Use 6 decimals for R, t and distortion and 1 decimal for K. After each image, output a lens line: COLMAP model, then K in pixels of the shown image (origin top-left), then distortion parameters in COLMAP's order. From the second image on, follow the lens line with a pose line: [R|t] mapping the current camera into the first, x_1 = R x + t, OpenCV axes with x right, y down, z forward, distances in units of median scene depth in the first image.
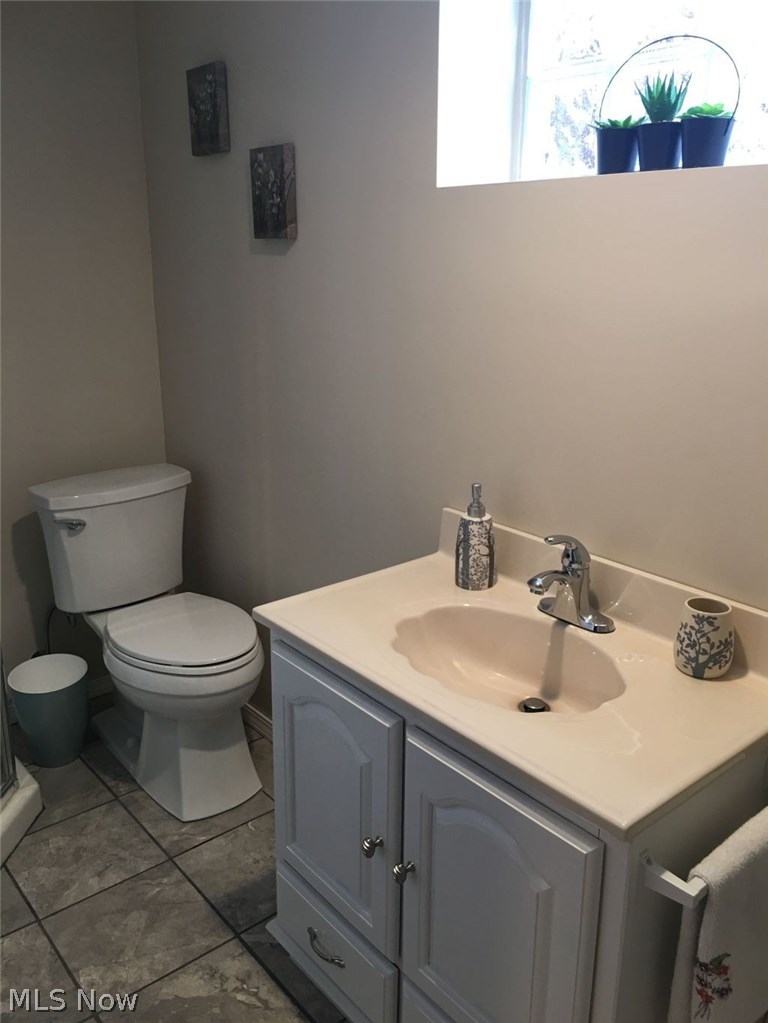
lens RADIAL K [[878.3, 0, 383.0], [0, 878.3, 512.2], [0, 0, 1]] dist [0.078450, -0.103153]
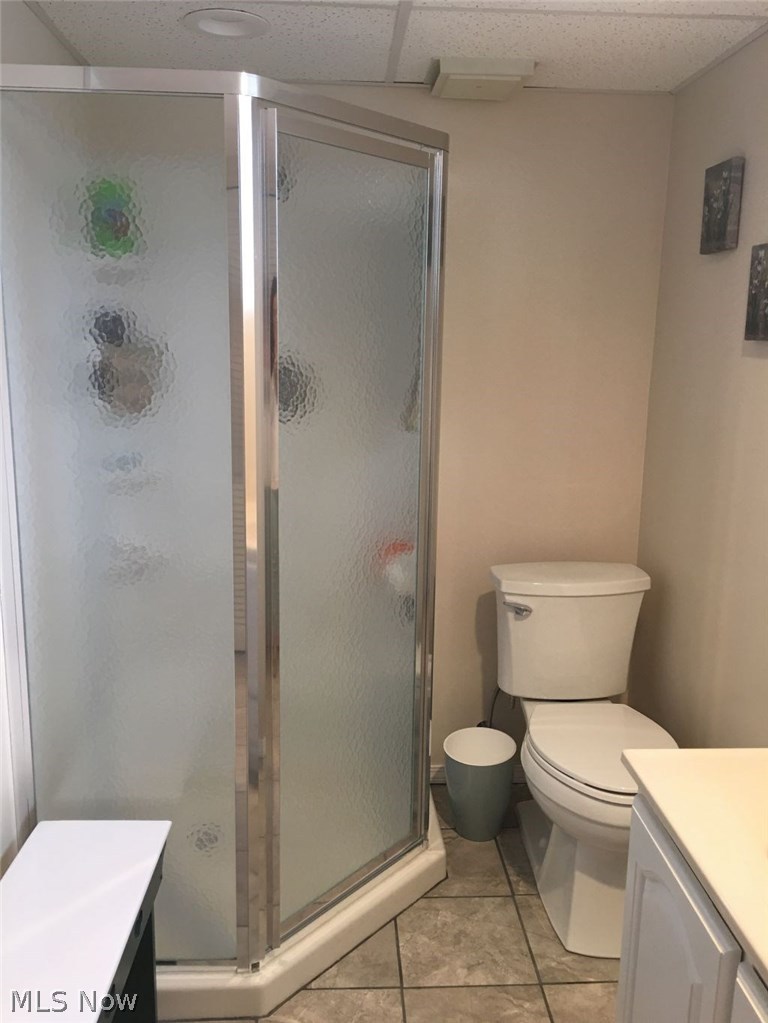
lens RADIAL K [[878.3, 0, 382.2], [0, 878.3, 504.8], [0, 0, 1]] dist [0.078450, -0.103153]
pose [[0.799776, 0.128718, -0.586336, 0.108400], [-0.183860, 0.982324, -0.035140, -0.041581], [0.571449, 0.135908, 0.809305, 0.070946]]
